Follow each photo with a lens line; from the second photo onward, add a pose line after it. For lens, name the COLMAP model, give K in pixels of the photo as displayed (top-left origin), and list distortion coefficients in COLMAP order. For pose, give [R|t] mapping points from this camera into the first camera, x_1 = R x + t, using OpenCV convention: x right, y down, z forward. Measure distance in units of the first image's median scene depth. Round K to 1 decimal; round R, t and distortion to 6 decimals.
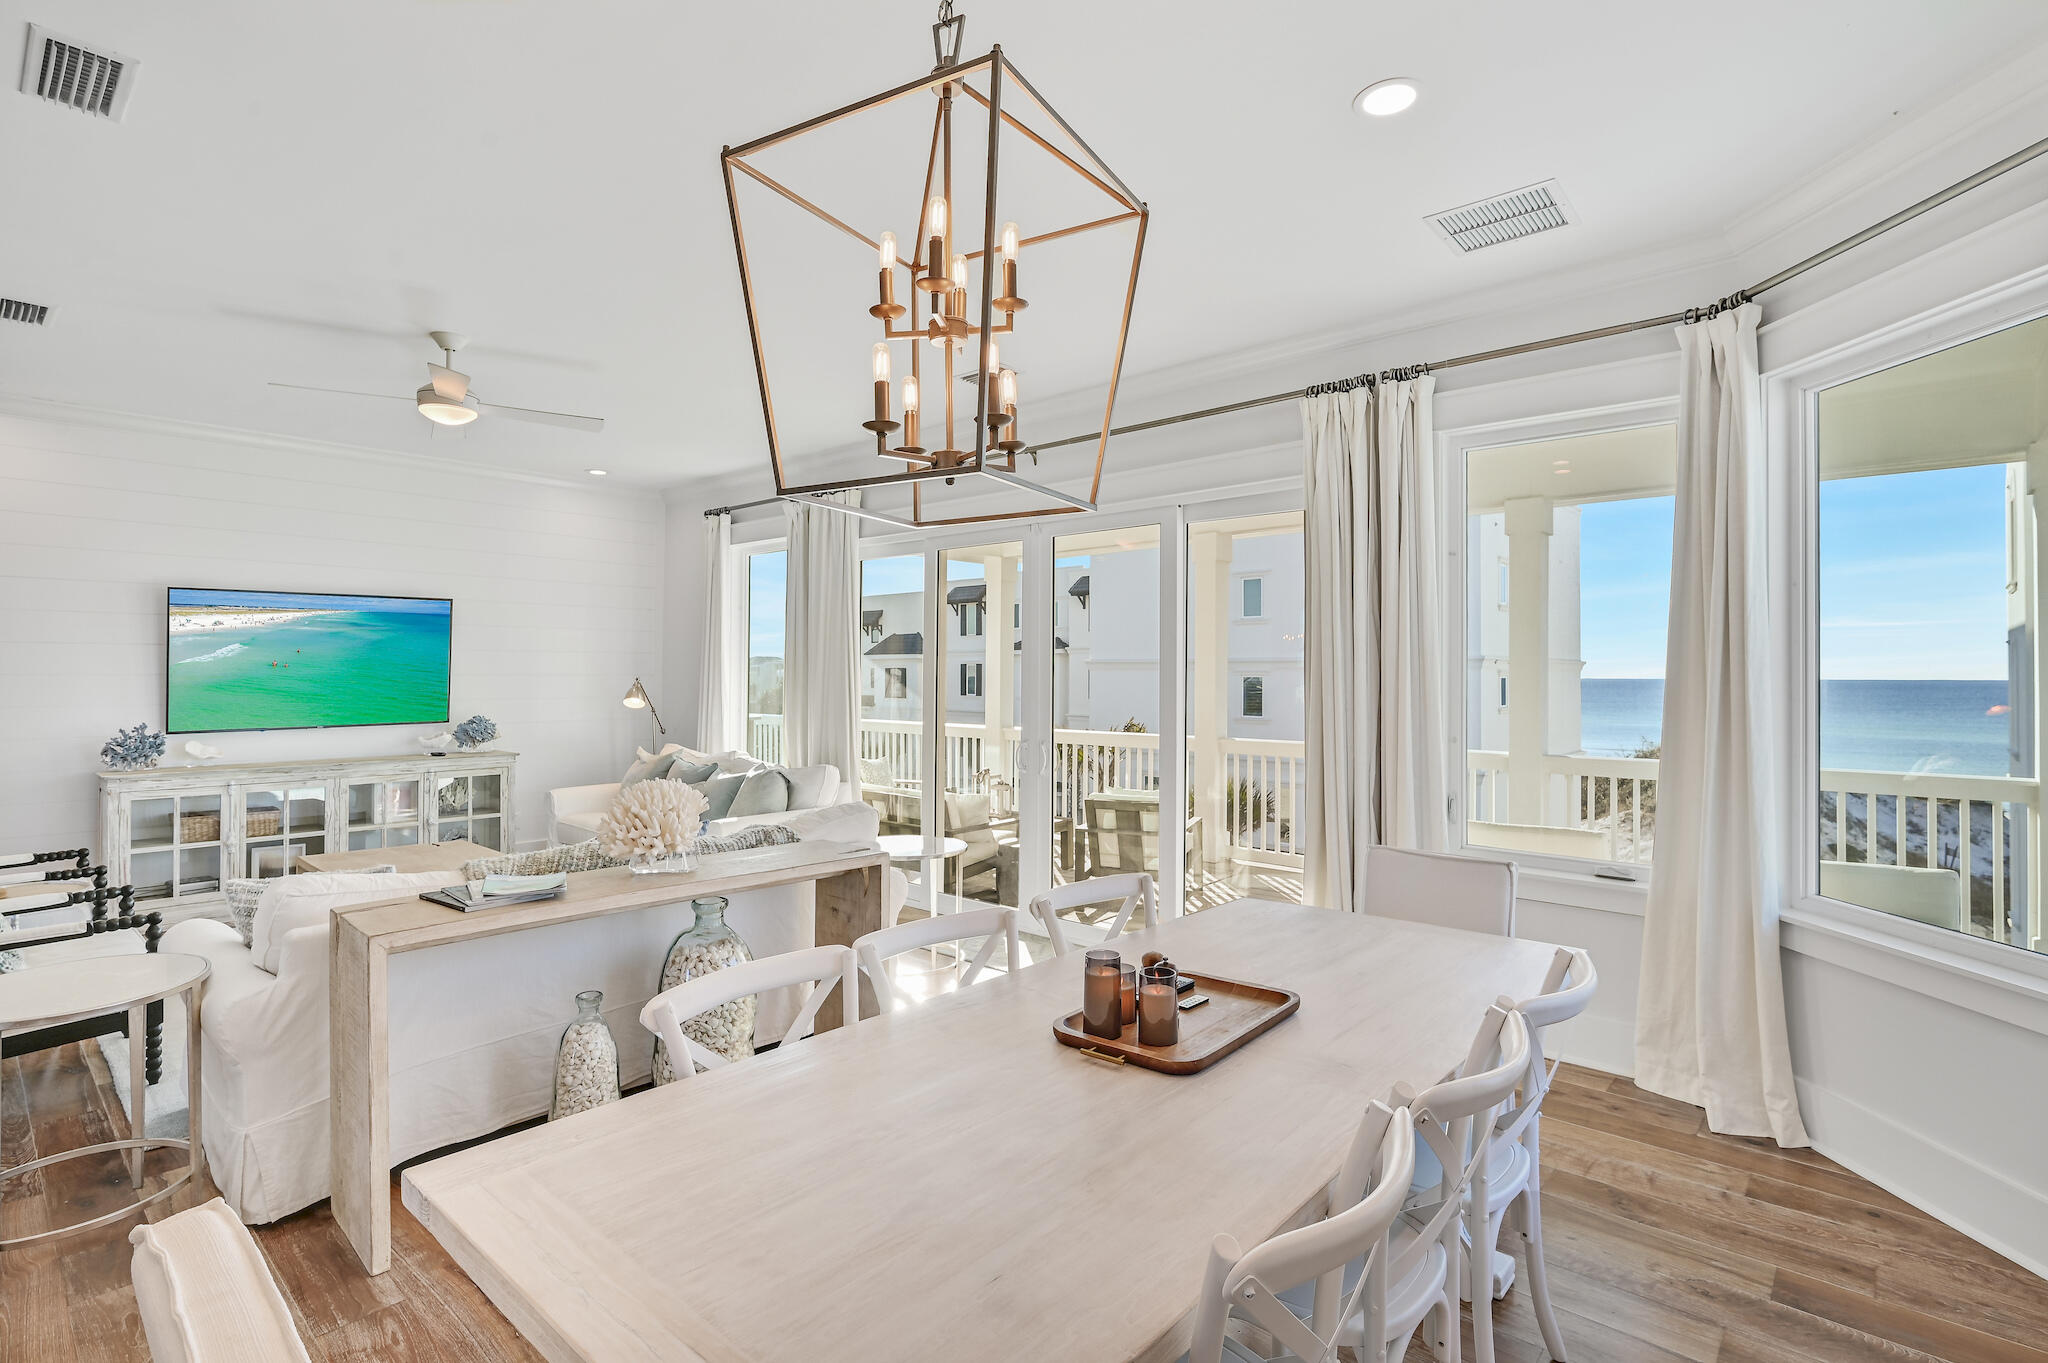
lens RADIAL K [[982.7, 0, 1024.0], [0, 982.7, 681.5], [0, 0, 1]] dist [0.001017, 0.000116]
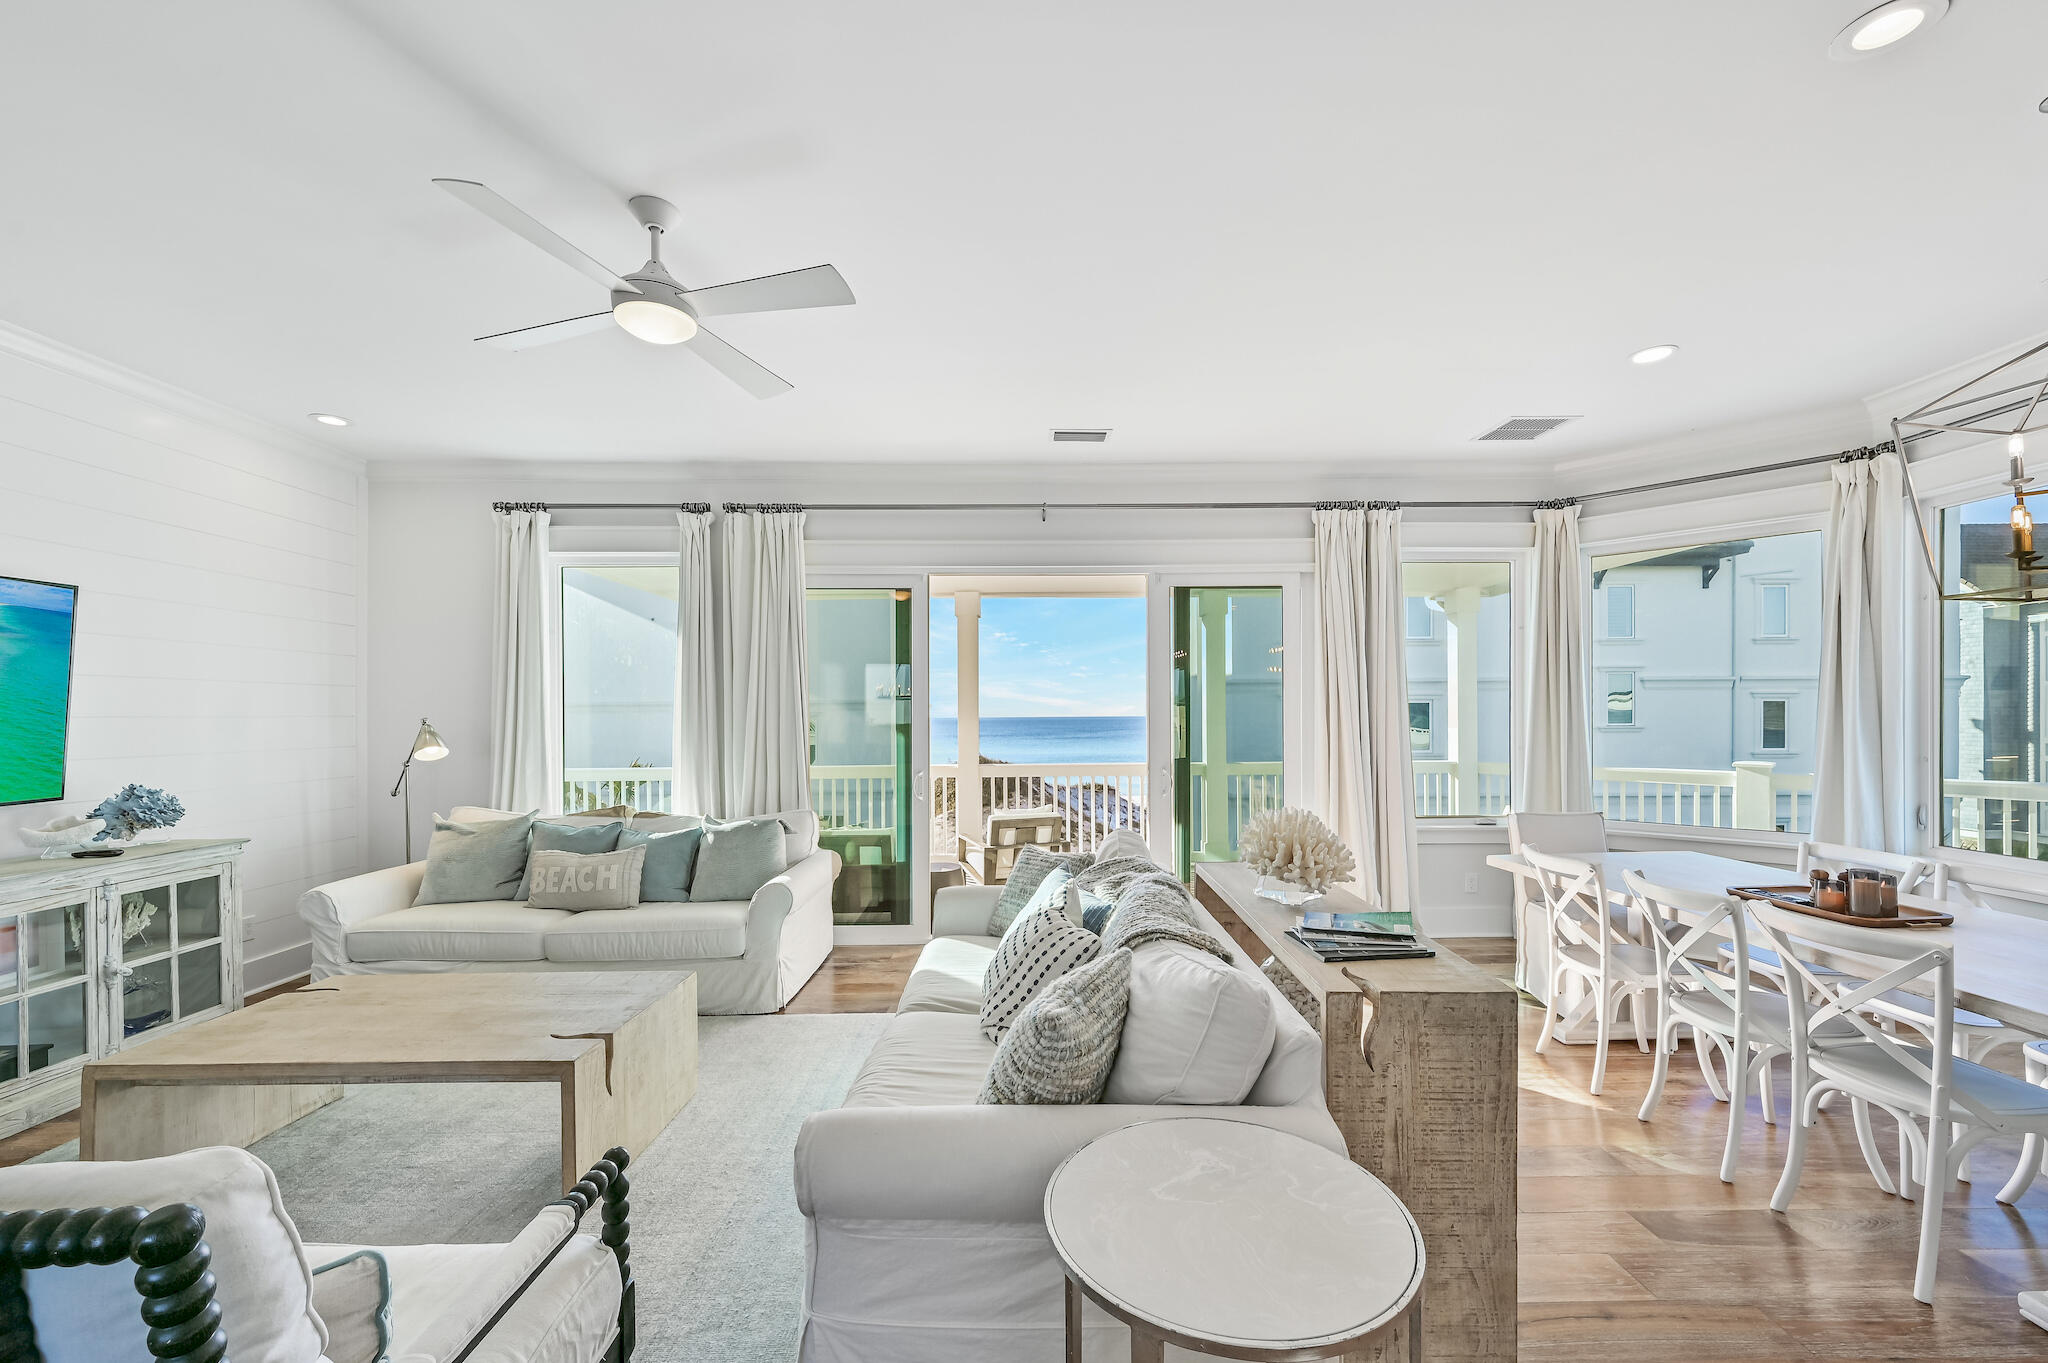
lens RADIAL K [[814.4, 0, 1029.6], [0, 814.4, 721.6], [0, 0, 1]] dist [-0.000710, -0.000146]
pose [[0.736175, -0.015910, 0.676604, -0.495697], [0.011728, 0.999873, 0.010751, -0.002551], [-0.676689, 0.000020, 0.736269, 0.266094]]
